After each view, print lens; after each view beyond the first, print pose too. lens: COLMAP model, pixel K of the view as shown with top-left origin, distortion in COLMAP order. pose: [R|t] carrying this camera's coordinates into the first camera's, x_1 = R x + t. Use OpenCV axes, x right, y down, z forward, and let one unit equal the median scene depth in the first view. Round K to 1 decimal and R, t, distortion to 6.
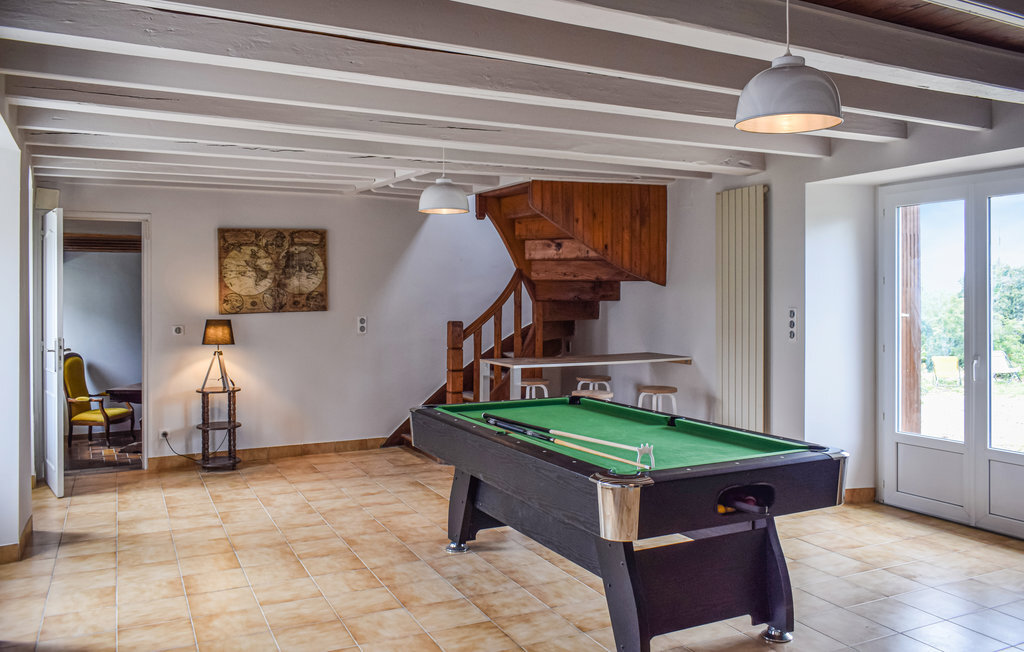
lens RADIAL K [[827.6, 0, 509.5], [0, 827.6, 327.2], [0, 0, 1]] dist [-0.017107, -0.005025]
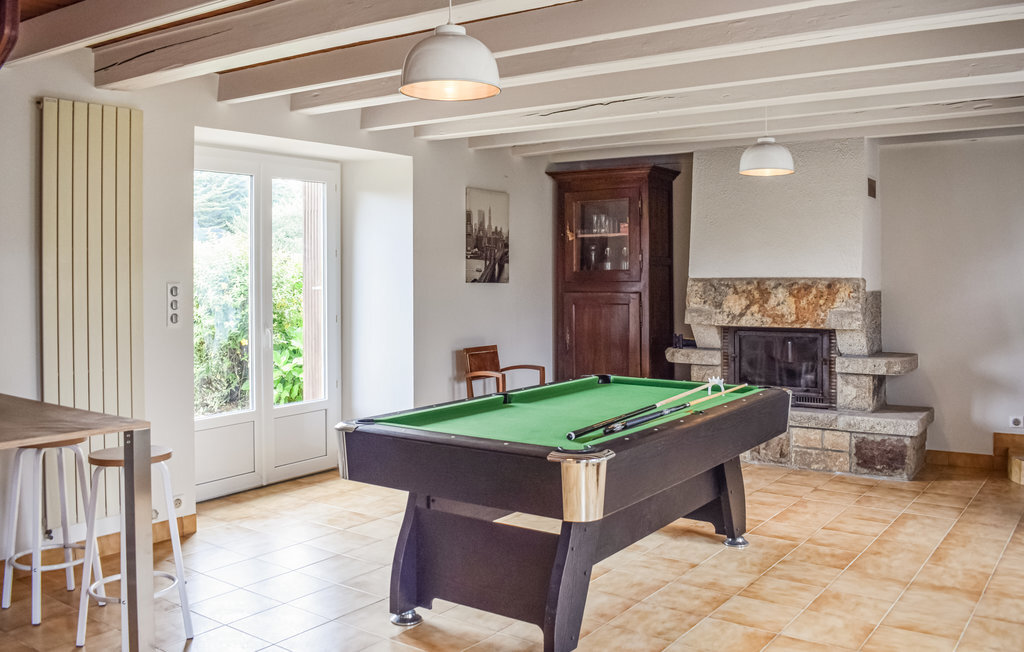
lens RADIAL K [[903.4, 0, 506.4], [0, 903.4, 323.8], [0, 0, 1]] dist [-0.079721, 0.005353]
pose [[-0.484287, -0.042762, 0.873863, -0.766051], [0.039845, 0.996691, 0.070854, -0.047071], [-0.874001, 0.069133, -0.480981, 1.653678]]
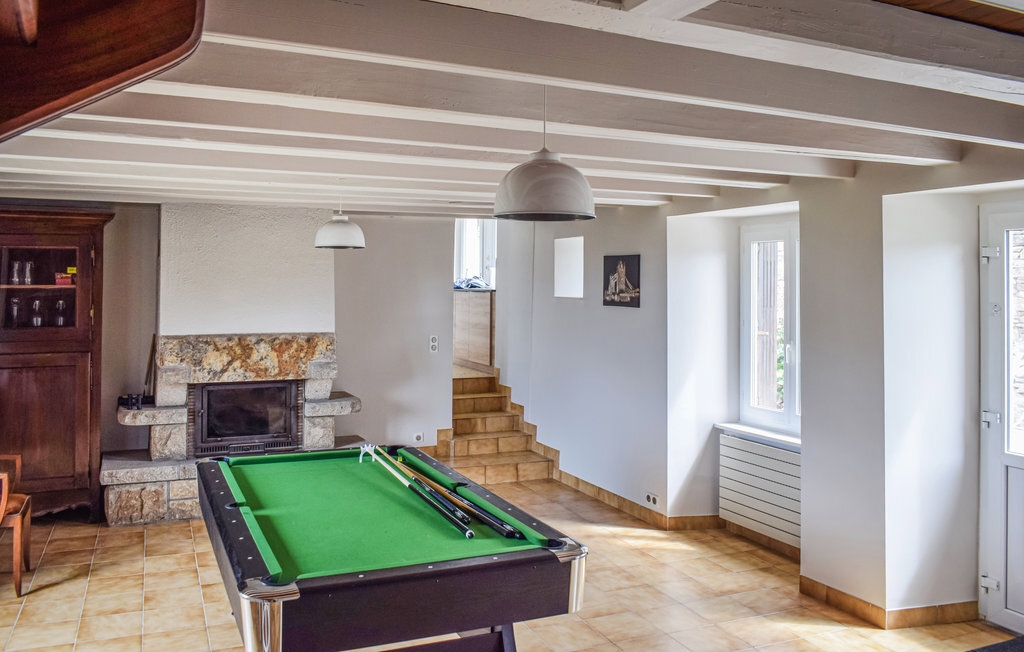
lens RADIAL K [[827.6, 0, 509.3], [0, 827.6, 321.5], [0, 0, 1]] dist [-0.017107, -0.005025]
pose [[-0.998980, -0.006175, 0.044720, -0.112417], [-0.002454, 0.996565, 0.082782, -0.152187], [-0.045077, 0.082588, -0.995564, 1.985306]]
